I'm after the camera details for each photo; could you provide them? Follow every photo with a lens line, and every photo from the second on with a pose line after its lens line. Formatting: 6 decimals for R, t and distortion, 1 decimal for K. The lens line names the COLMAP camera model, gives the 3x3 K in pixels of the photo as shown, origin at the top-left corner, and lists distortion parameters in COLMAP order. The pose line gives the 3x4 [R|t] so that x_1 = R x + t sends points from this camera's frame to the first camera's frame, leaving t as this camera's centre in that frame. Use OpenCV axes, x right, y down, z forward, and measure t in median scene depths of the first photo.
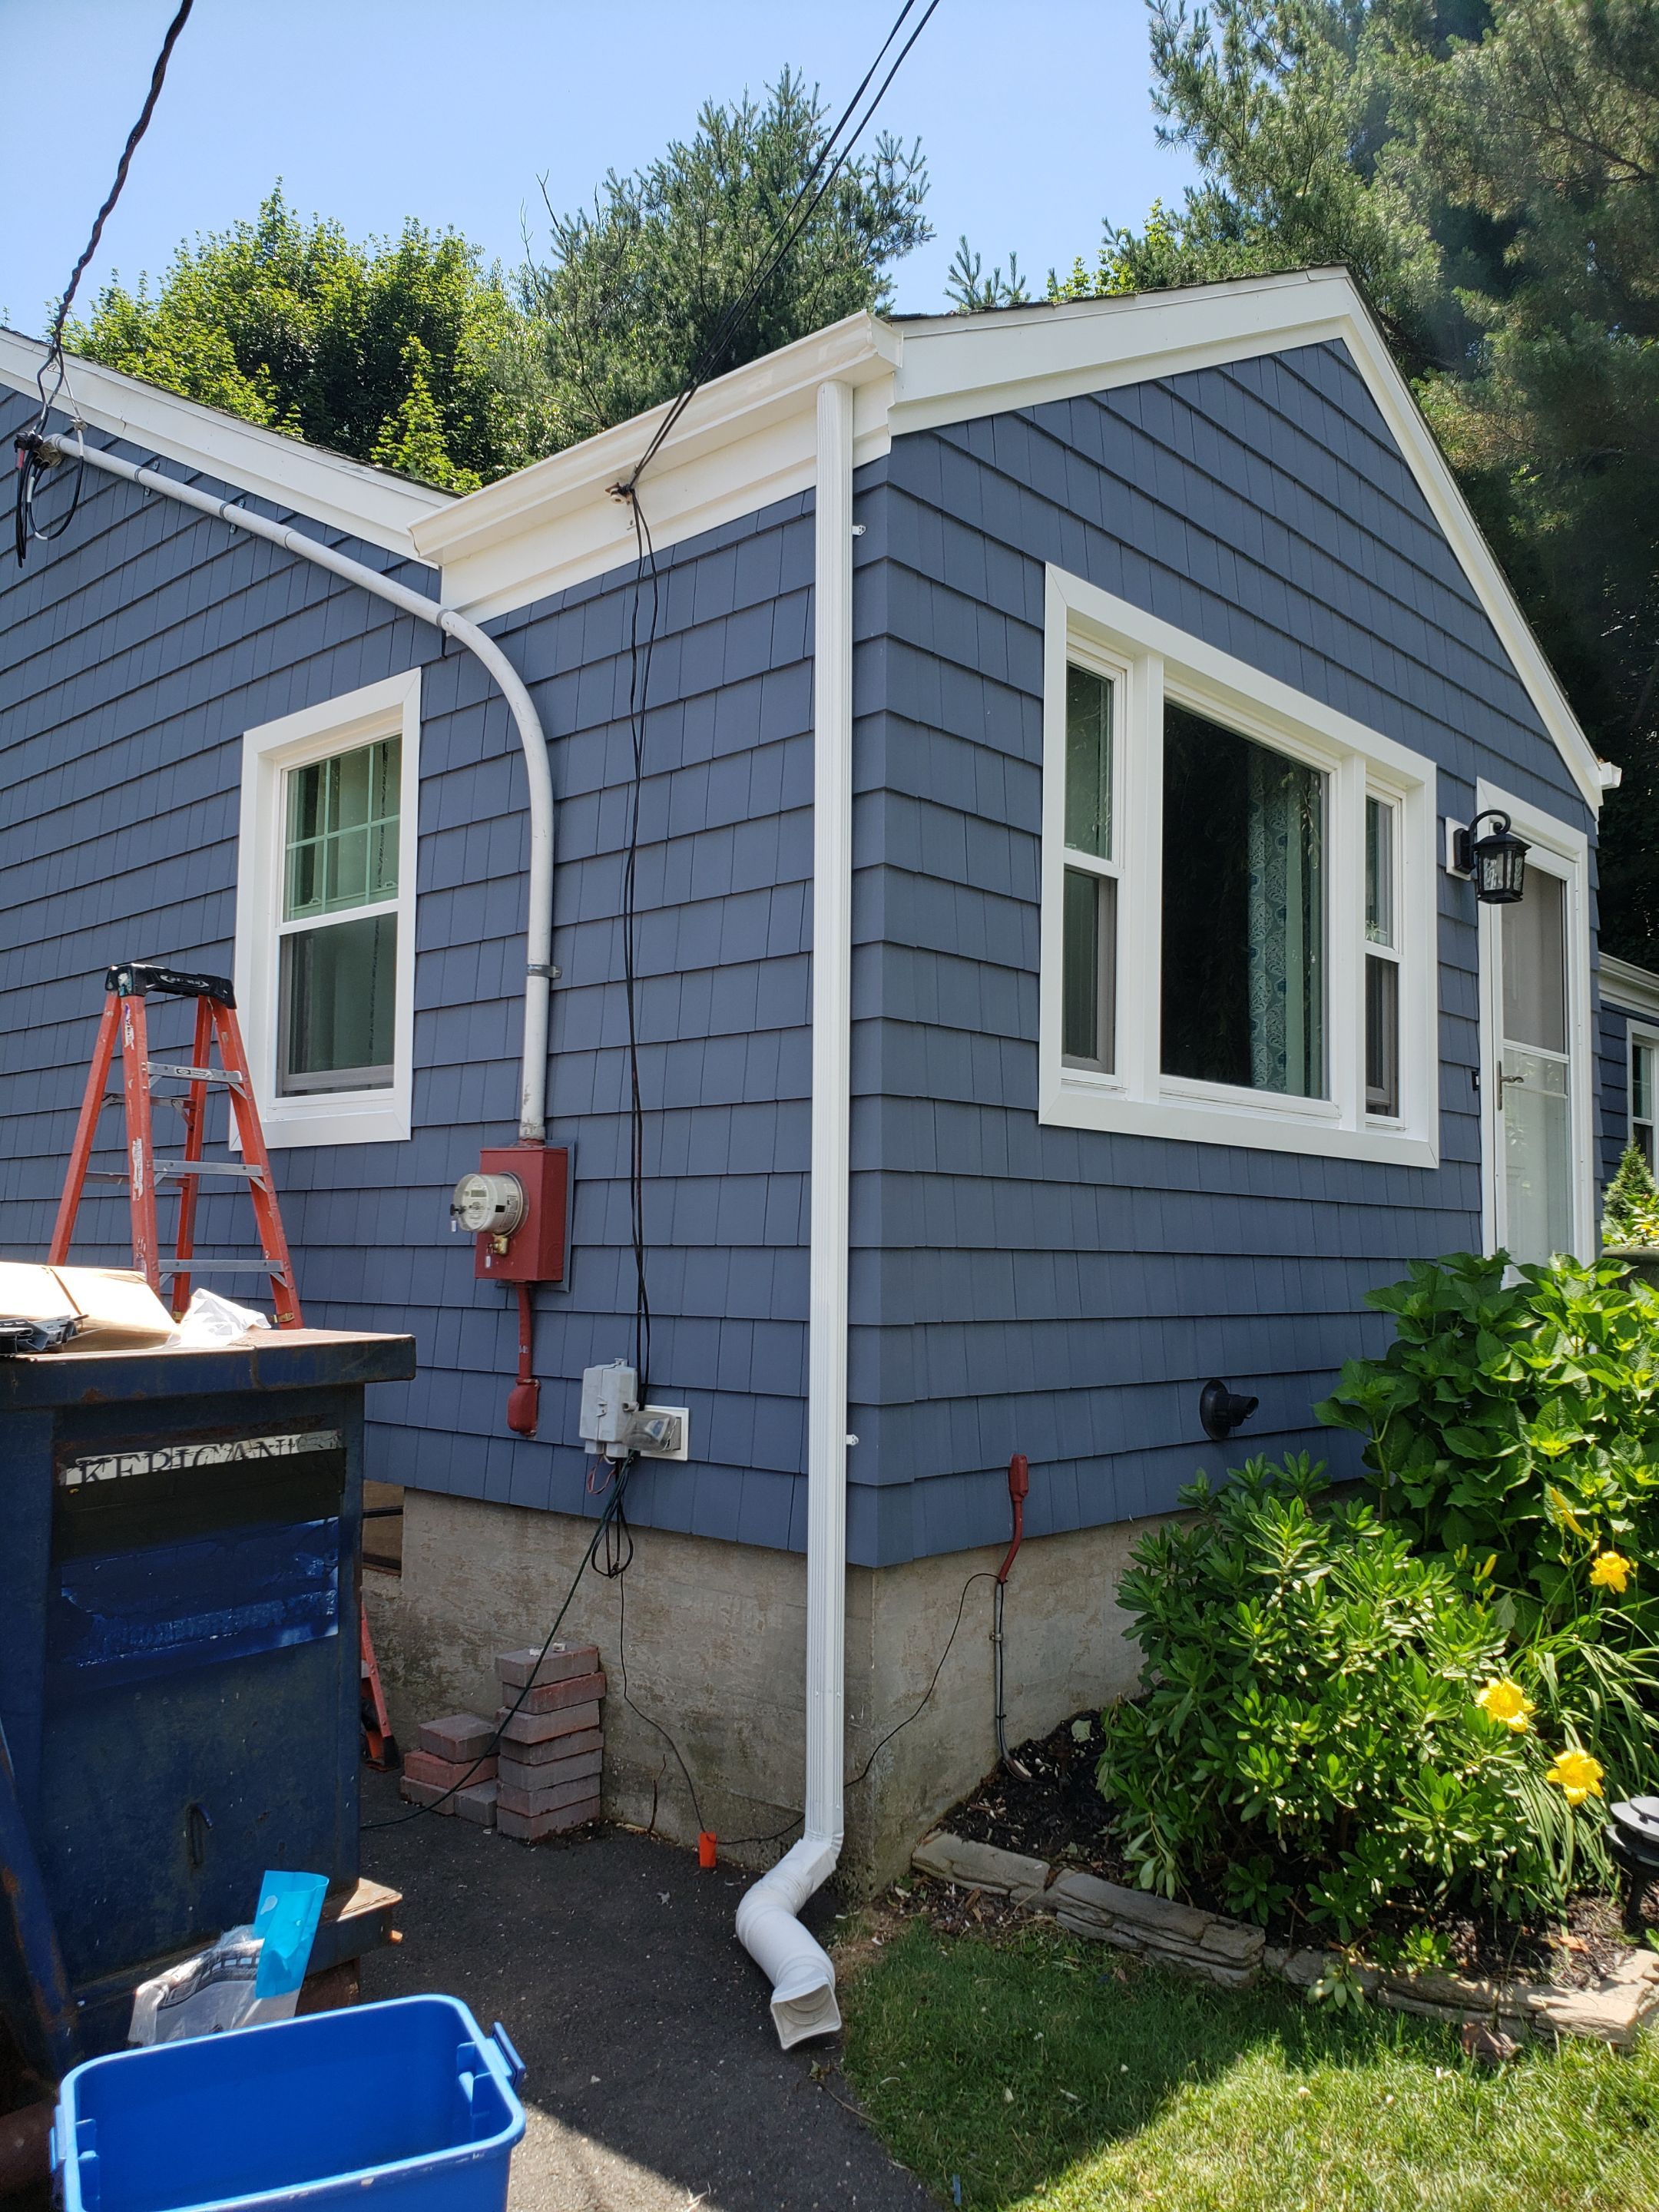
lens RADIAL K [[1709.6, 0, 827.9], [0, 1709.6, 1156.3], [0, 0, 1]] dist [0.057111, -0.101050]
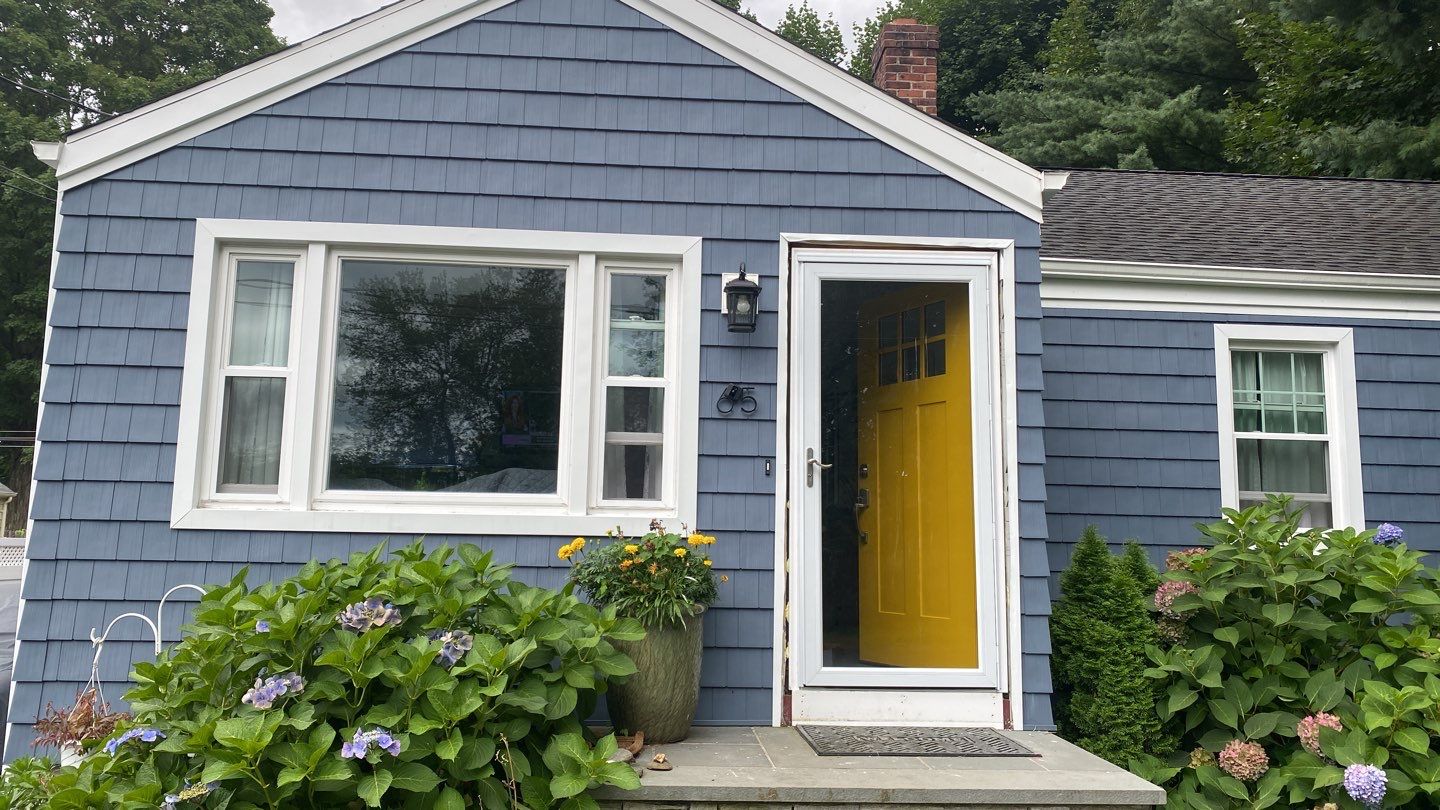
lens RADIAL K [[1074.6, 0, 714.2], [0, 1074.6, 401.6], [0, 0, 1]] dist [0.041381, -0.003419]
pose [[0.717010, -0.084890, -0.691874, 1.019357], [0.029270, 0.995348, -0.091792, -0.022965], [0.696448, 0.045564, 0.716159, 0.444500]]
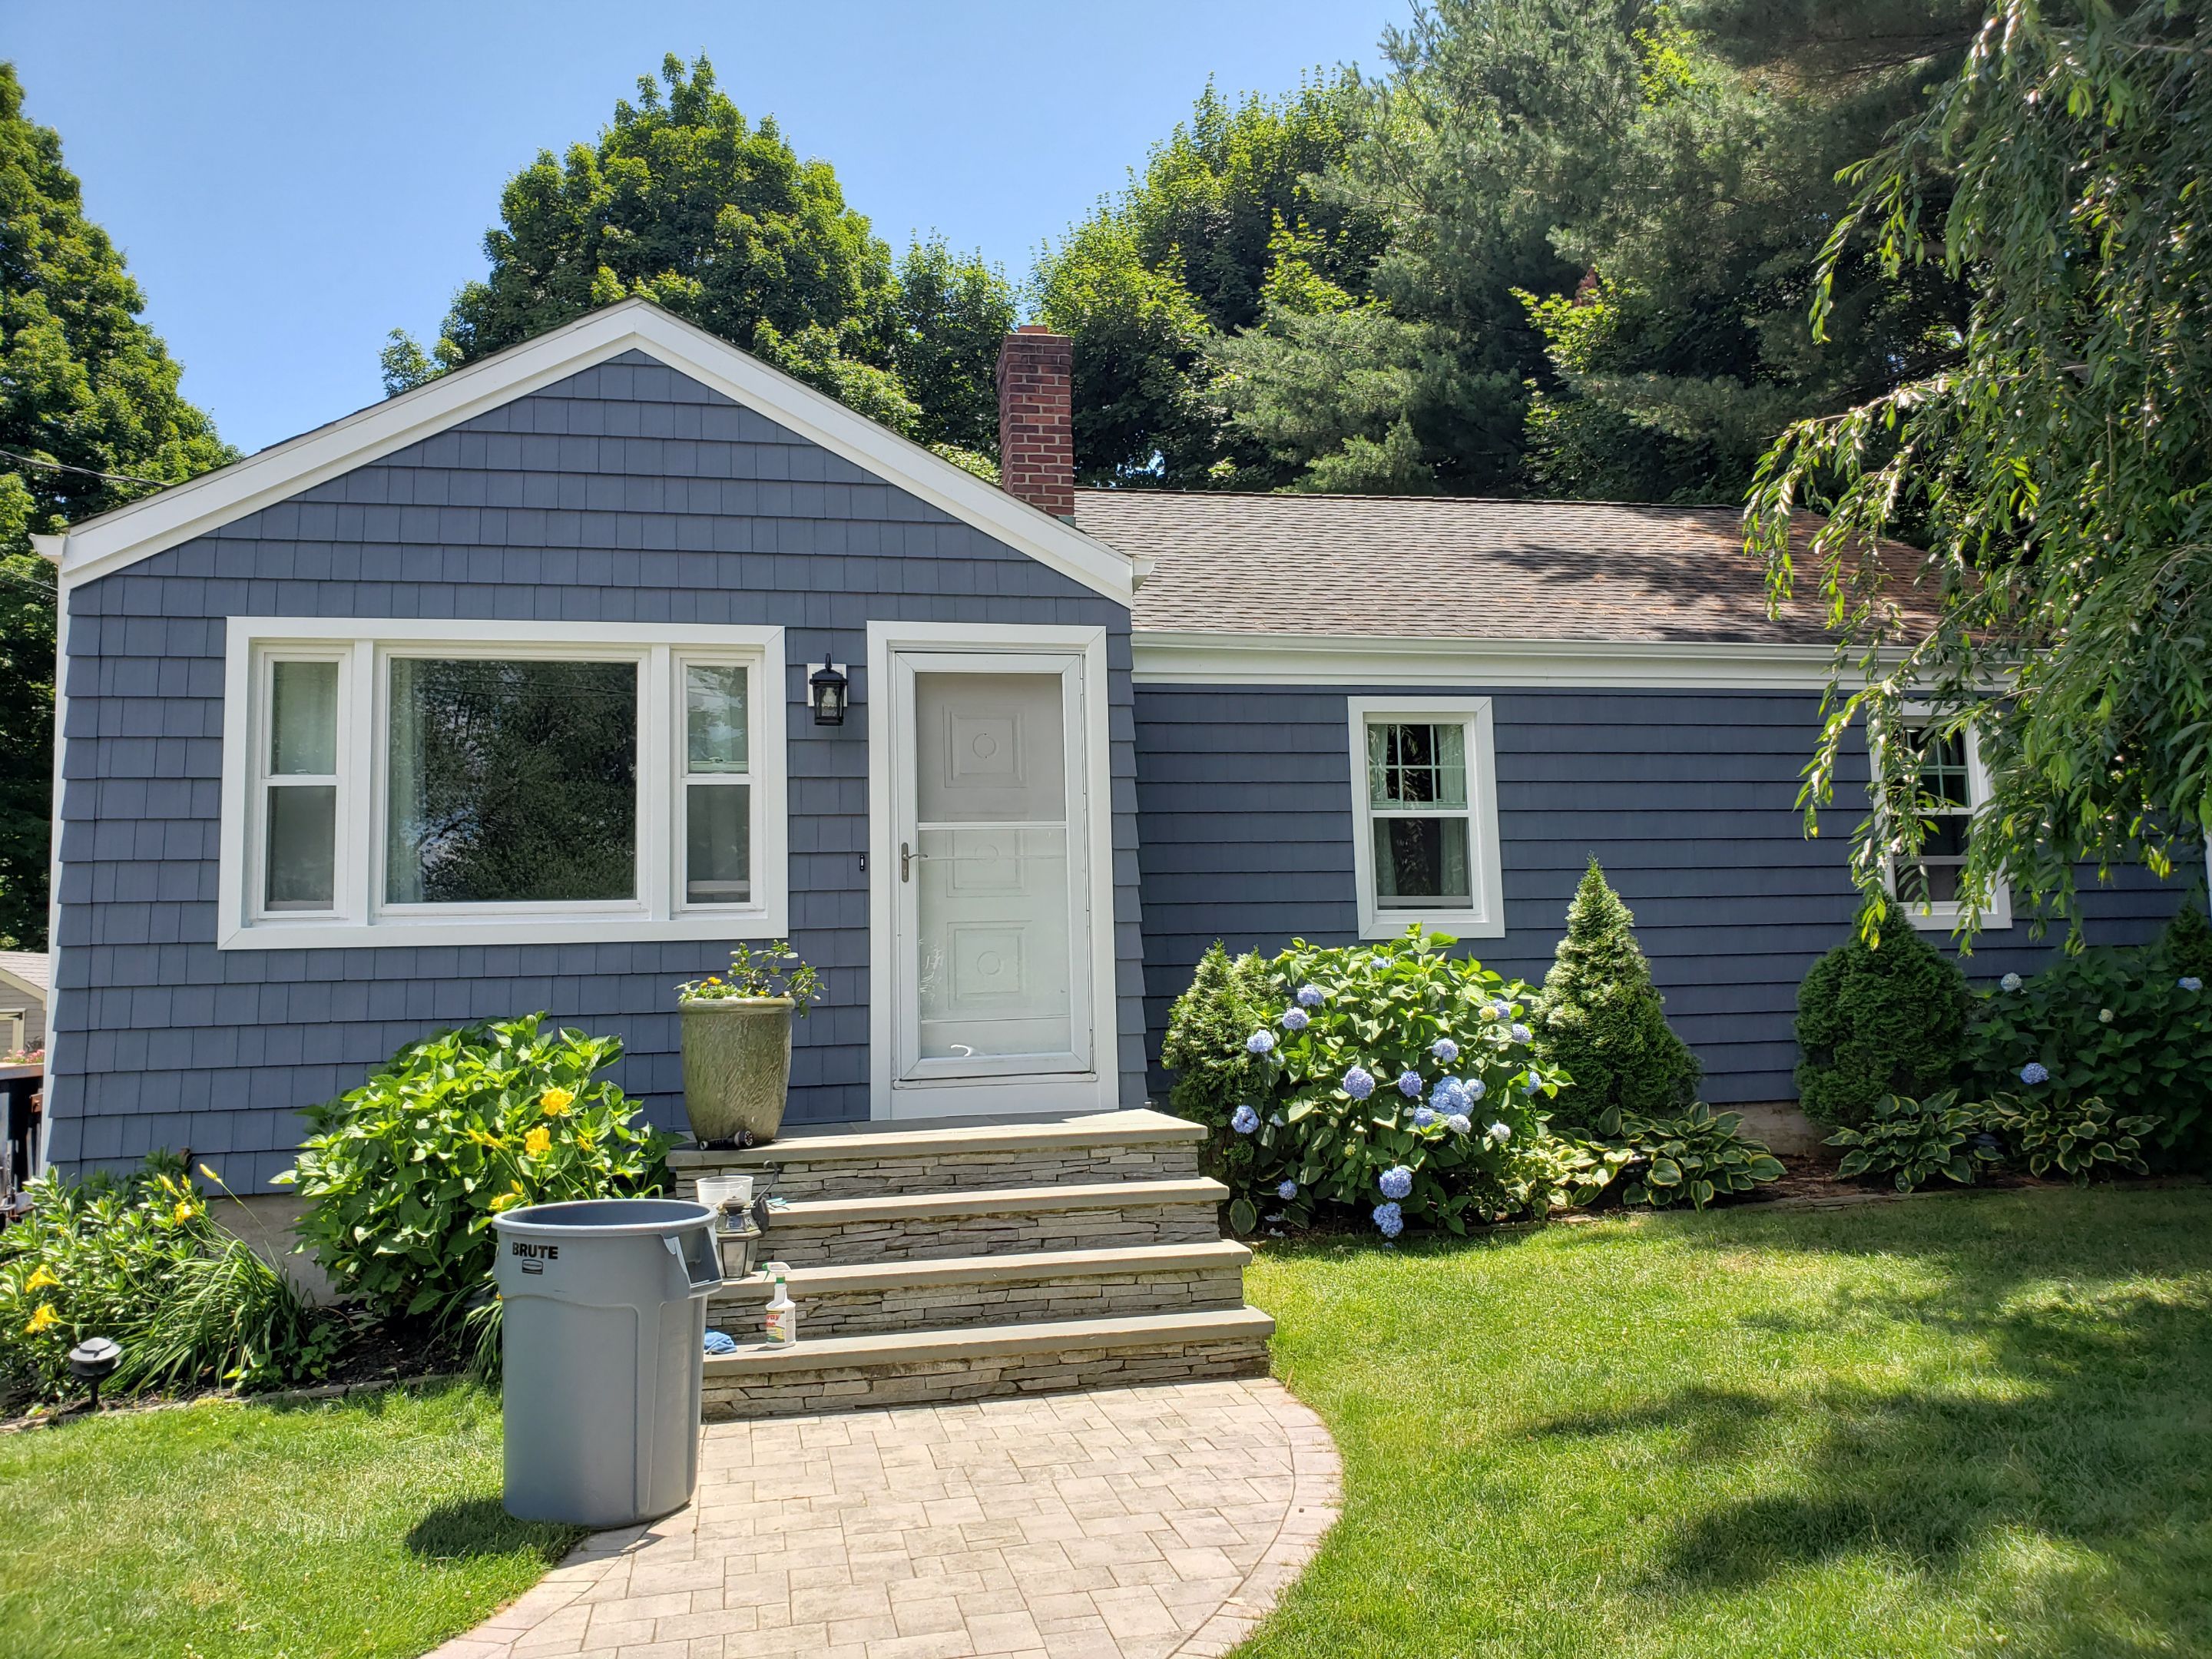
lens RADIAL K [[1709.6, 0, 1112.6], [0, 1709.6, 827.4], [0, 0, 1]] dist [0.057111, -0.101050]
pose [[0.814391, -0.094782, -0.572524, 1.399195], [0.073818, 0.995477, -0.059800, 0.020759], [0.575603, 0.006438, 0.817704, 0.092580]]
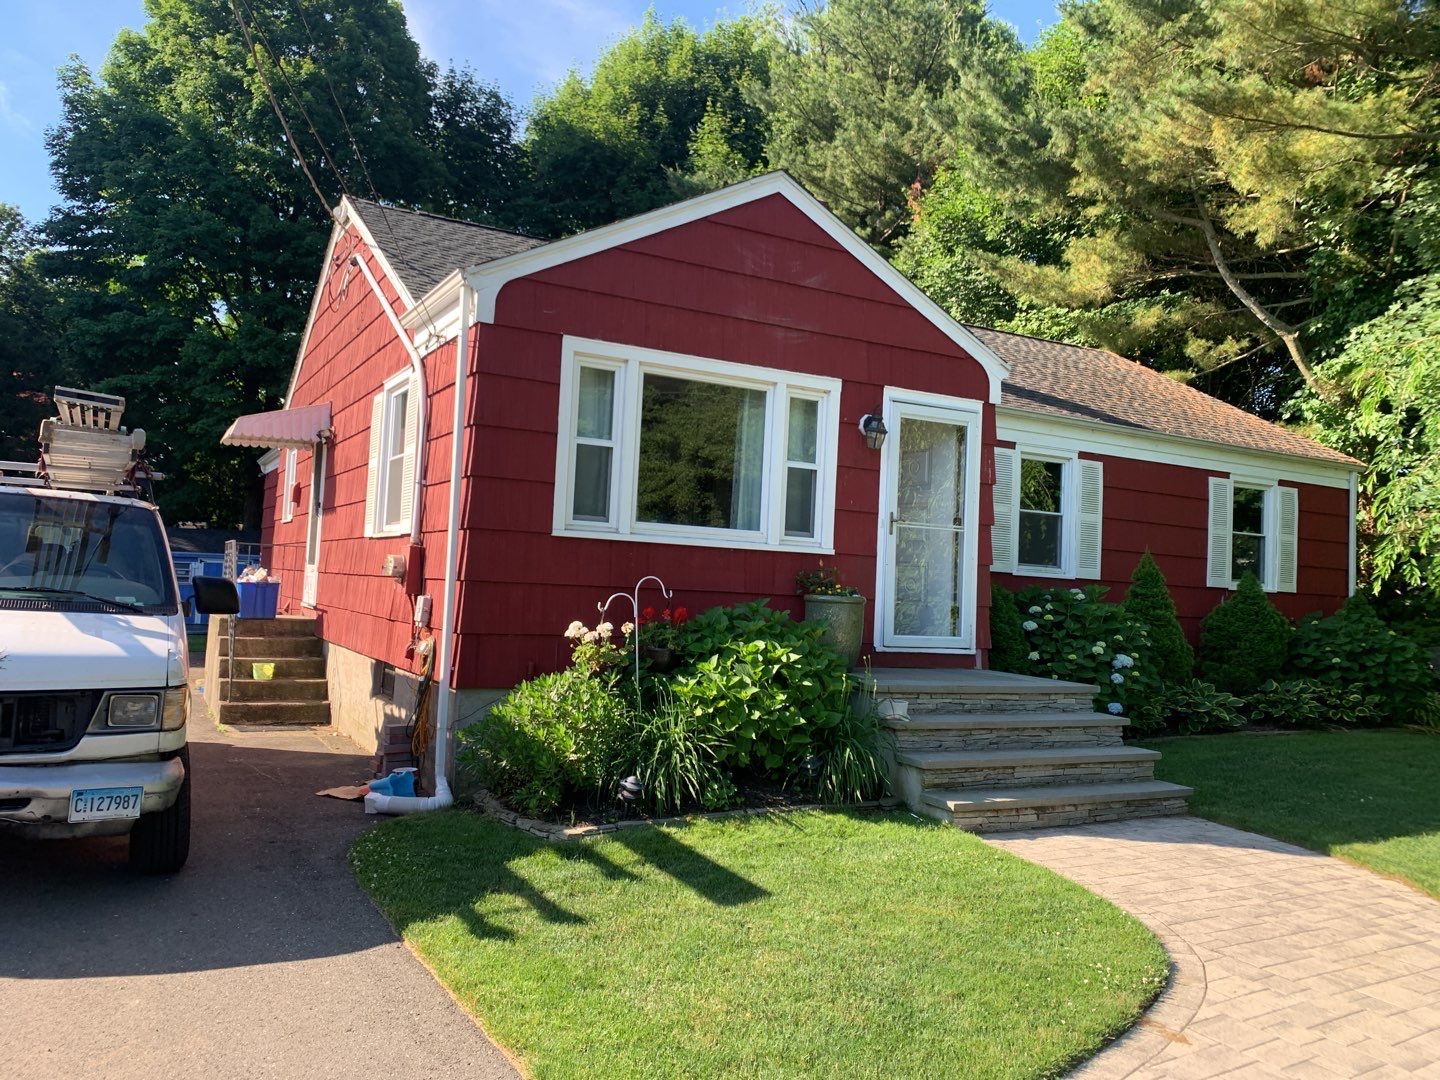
lens RADIAL K [[1091.3, 0, 712.4], [0, 1091.3, 536.8], [0, 0, 1]] dist [0.044410, -0.054408]
pose [[0.946030, 0.015942, -0.323686, 0.711637], [-0.015118, 0.999873, 0.005061, -0.032830], [0.323725, 0.000106, 0.946151, -0.424310]]
